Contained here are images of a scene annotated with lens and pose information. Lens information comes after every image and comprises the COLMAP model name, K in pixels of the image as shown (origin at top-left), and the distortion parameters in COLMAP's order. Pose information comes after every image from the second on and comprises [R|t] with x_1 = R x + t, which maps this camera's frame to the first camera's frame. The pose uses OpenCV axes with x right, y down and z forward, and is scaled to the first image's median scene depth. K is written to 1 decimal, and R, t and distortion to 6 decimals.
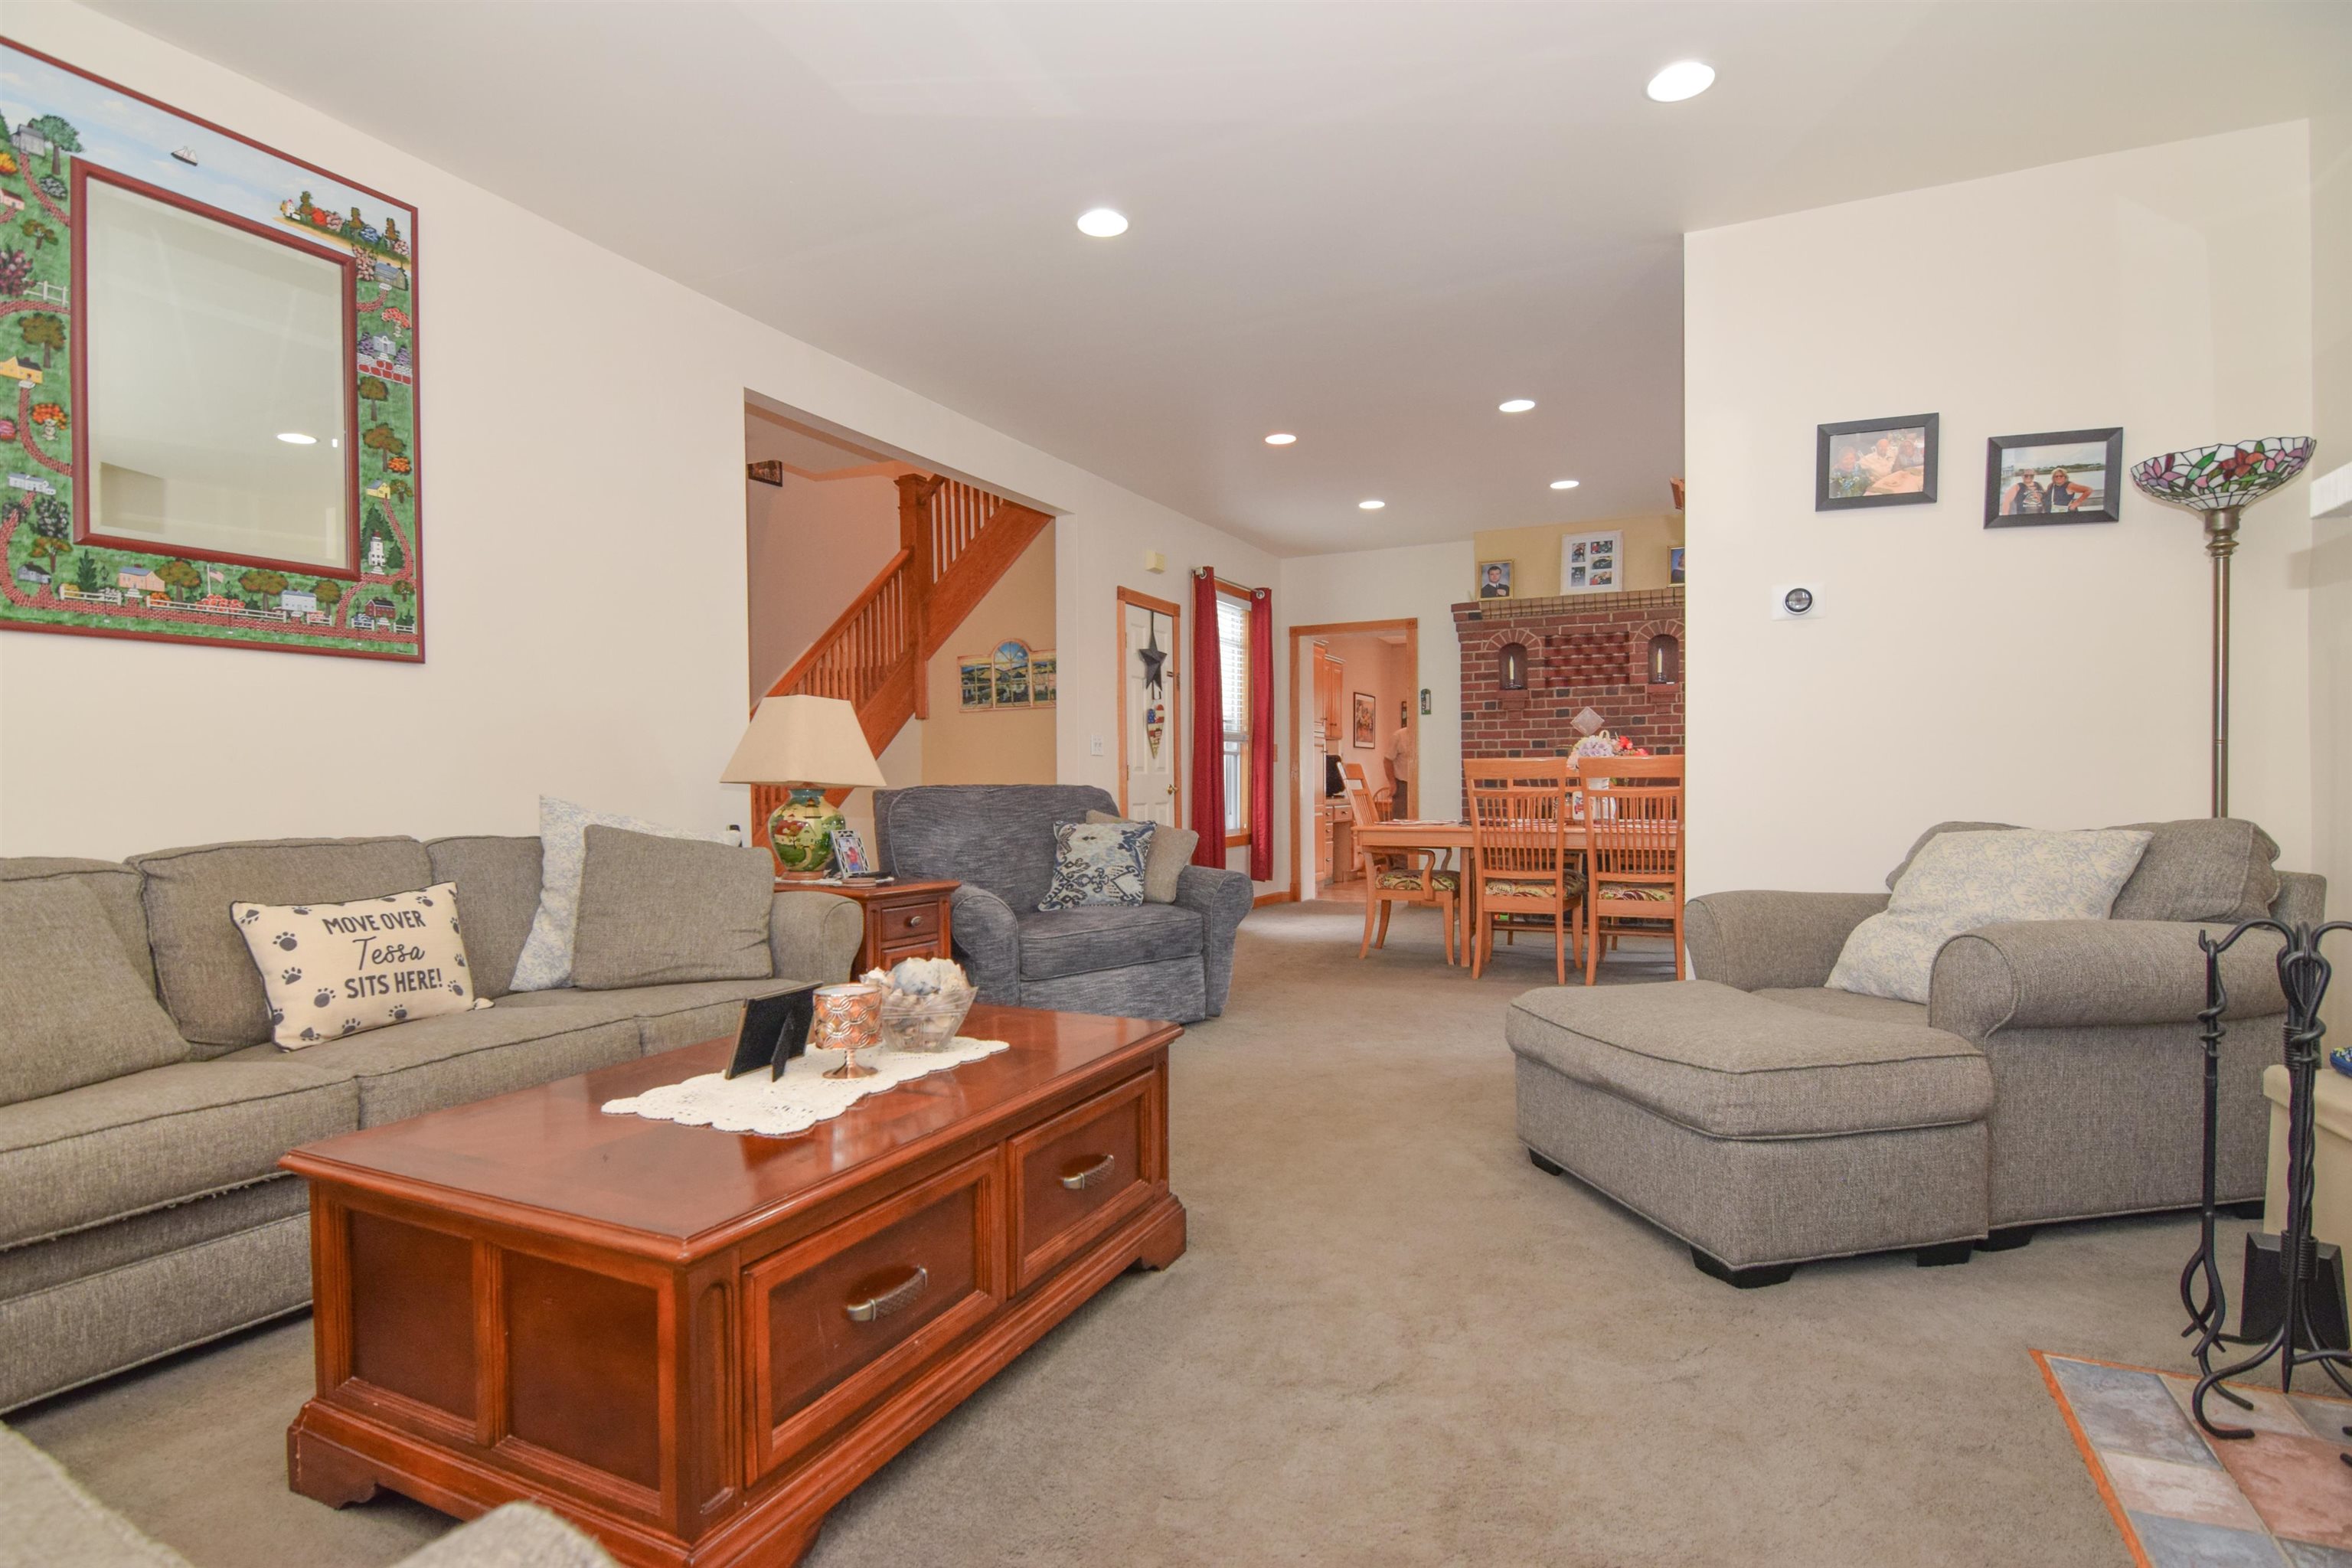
lens RADIAL K [[1202.9, 0, 1128.0], [0, 1202.9, 805.4], [0, 0, 1]] dist [0.004712, -0.007343]
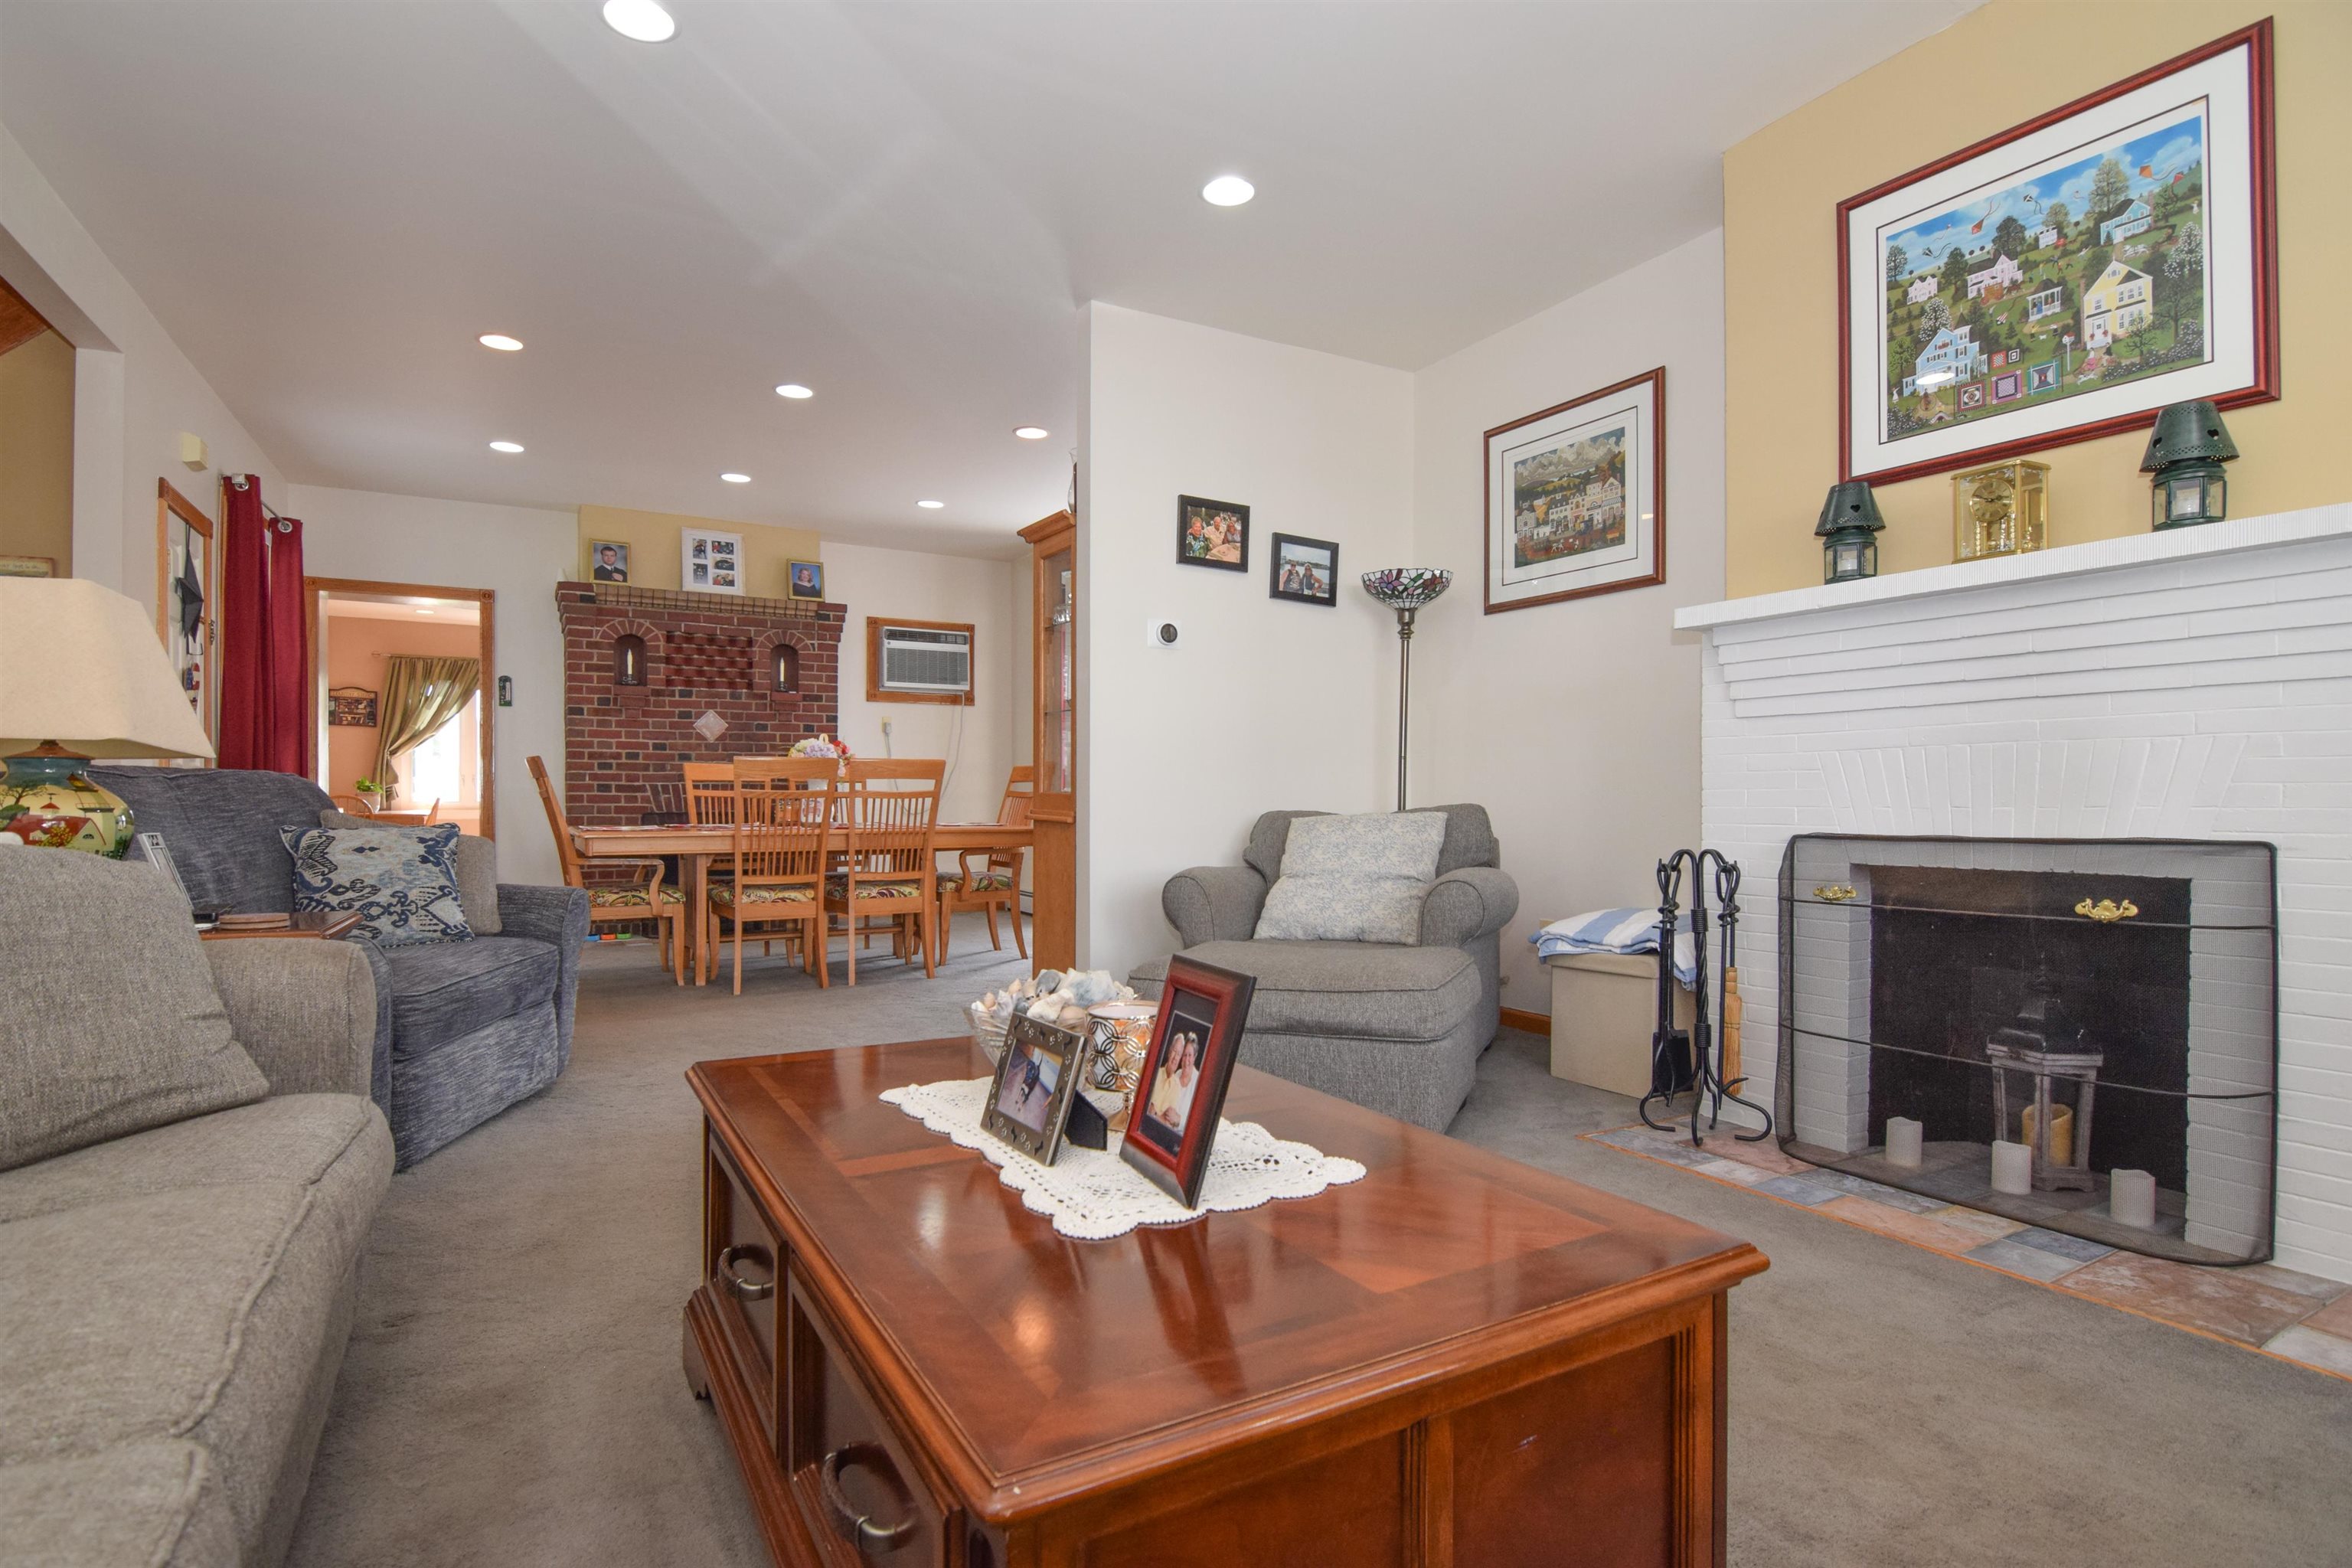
lens RADIAL K [[1202.9, 0, 1216.5], [0, 1202.9, 800.4], [0, 0, 1]] dist [0.004712, -0.007343]
pose [[0.544748, 0.005776, 0.838580, -0.230541], [0.011039, 0.999840, -0.014057, 0.009659], [-0.838527, 0.016915, 0.544597, 0.150669]]
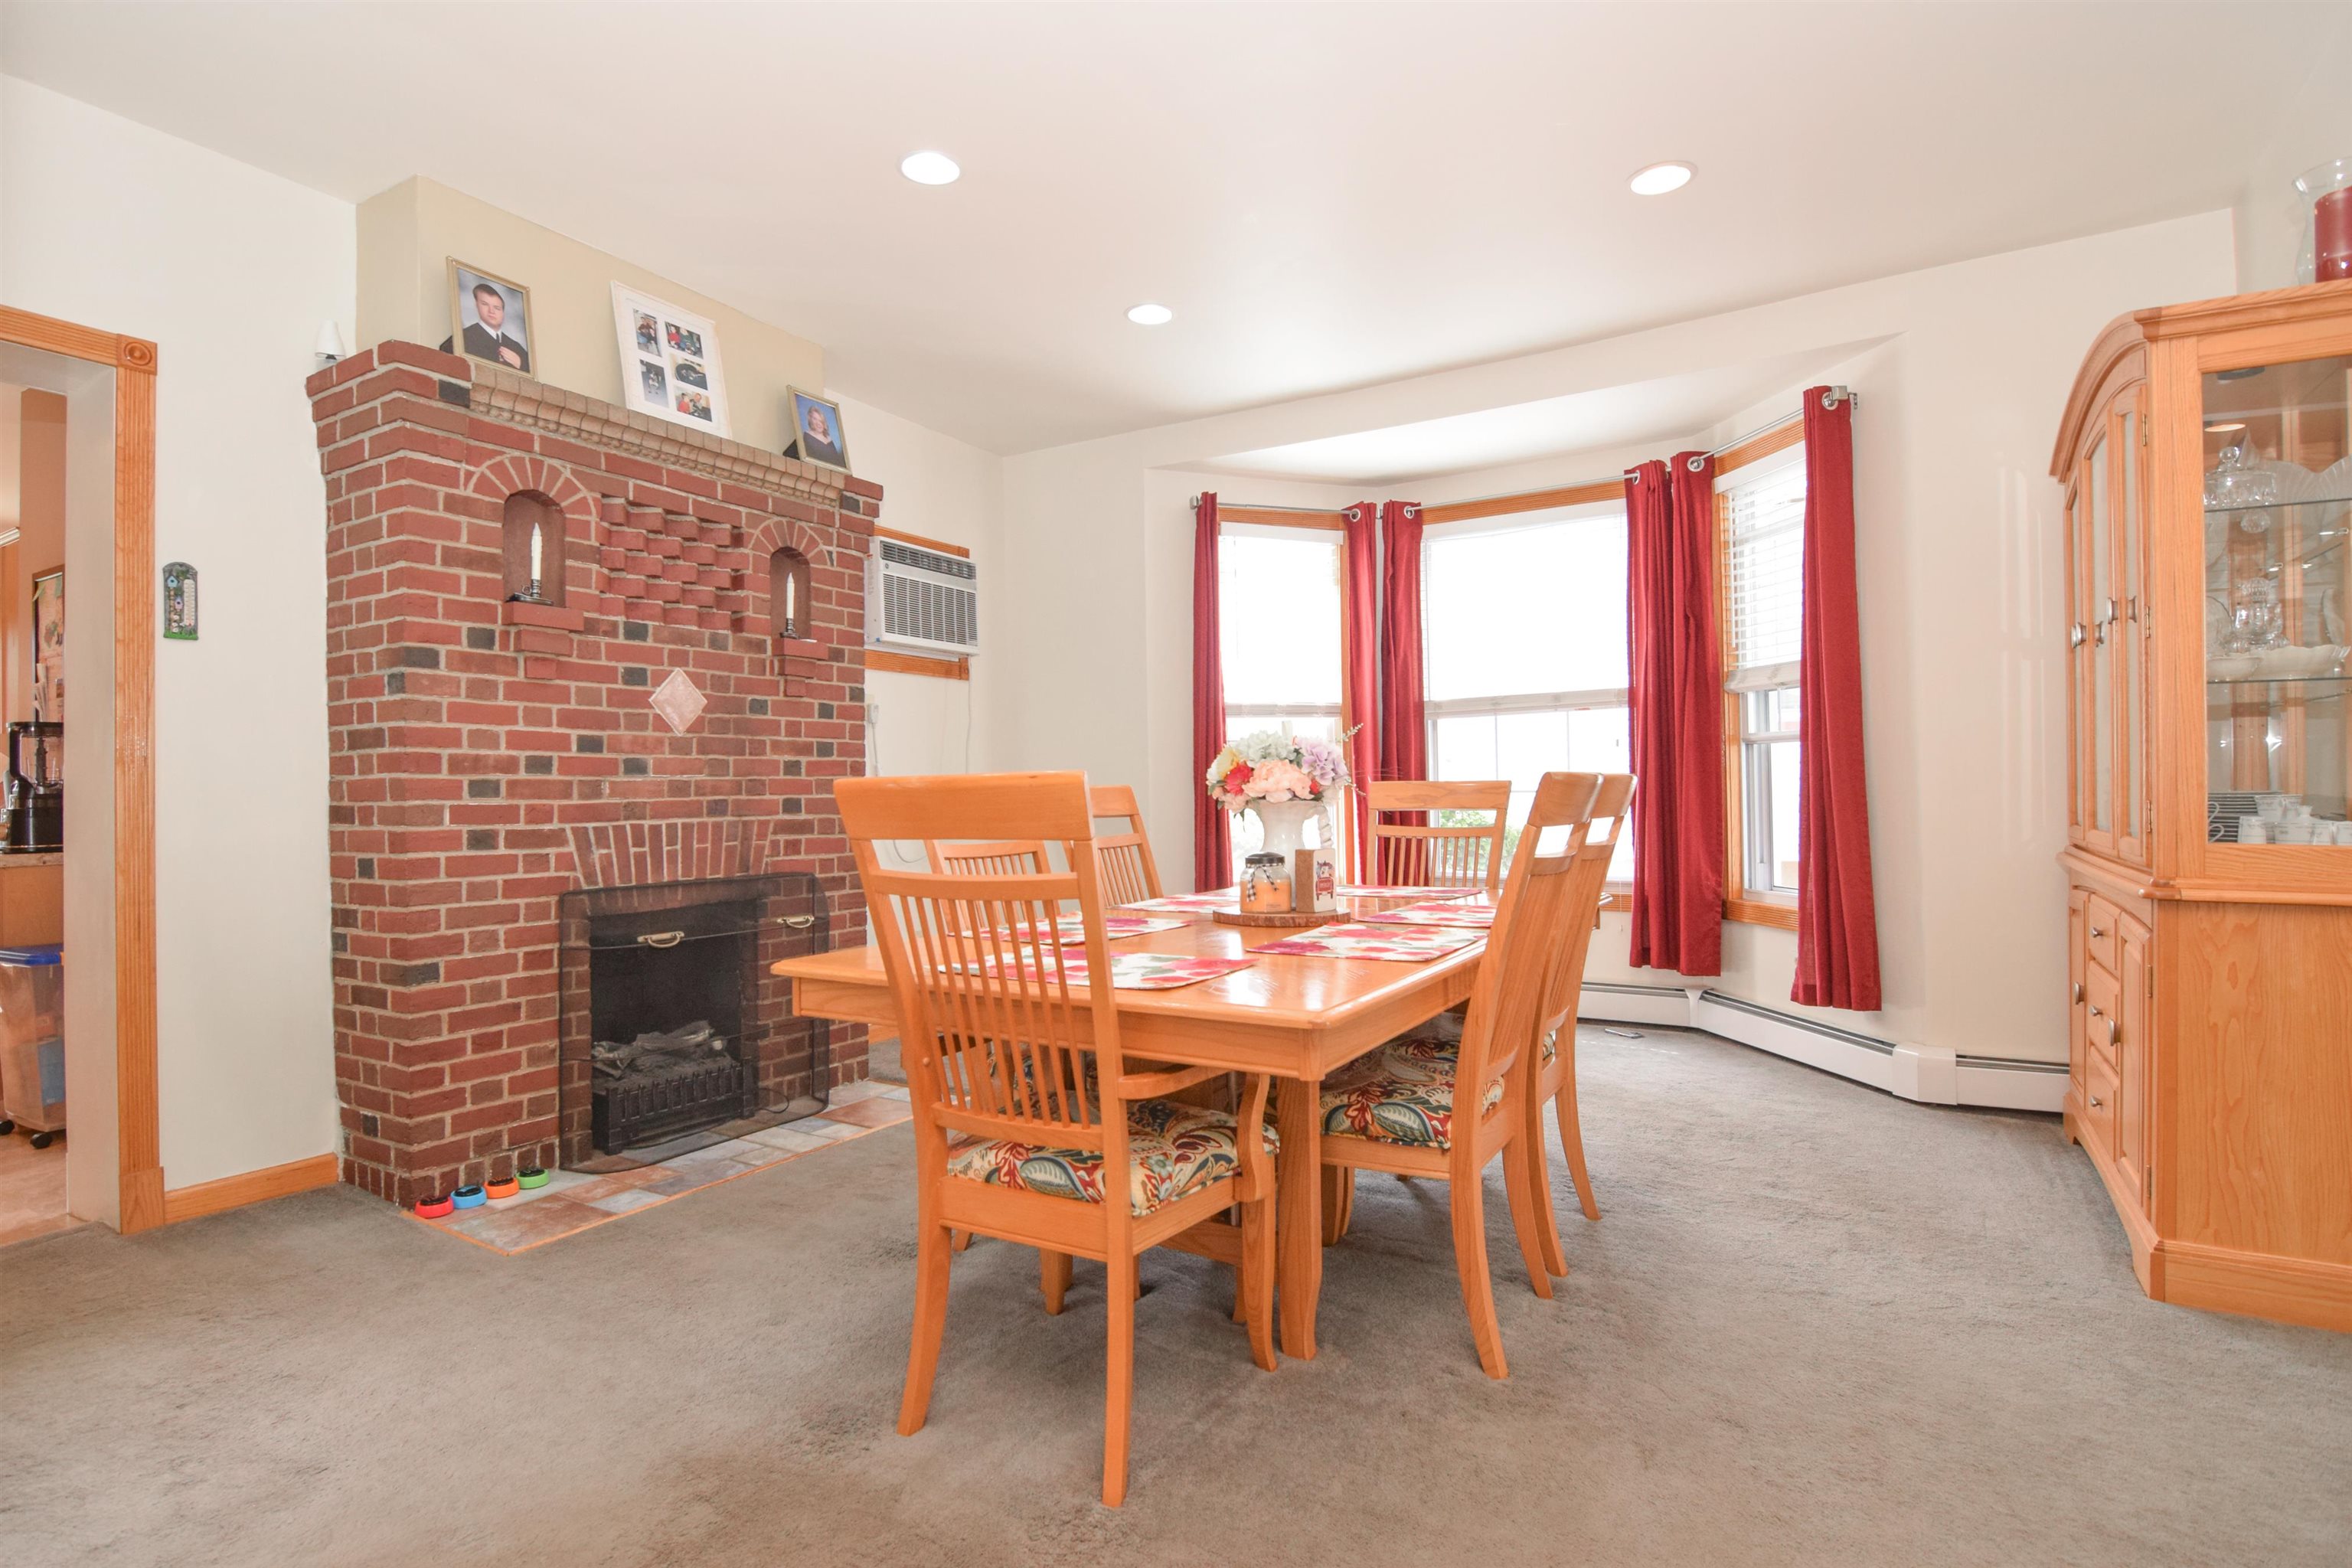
lens RADIAL K [[1202.9, 0, 1184.0], [0, 1202.9, 777.5], [0, 0, 1]] dist [0.004712, -0.007343]
pose [[0.106186, 0.021819, 0.994107, -0.065545], [0.033727, 0.999105, -0.025531, -0.023871], [-0.993774, 0.036240, 0.105355, 0.845206]]
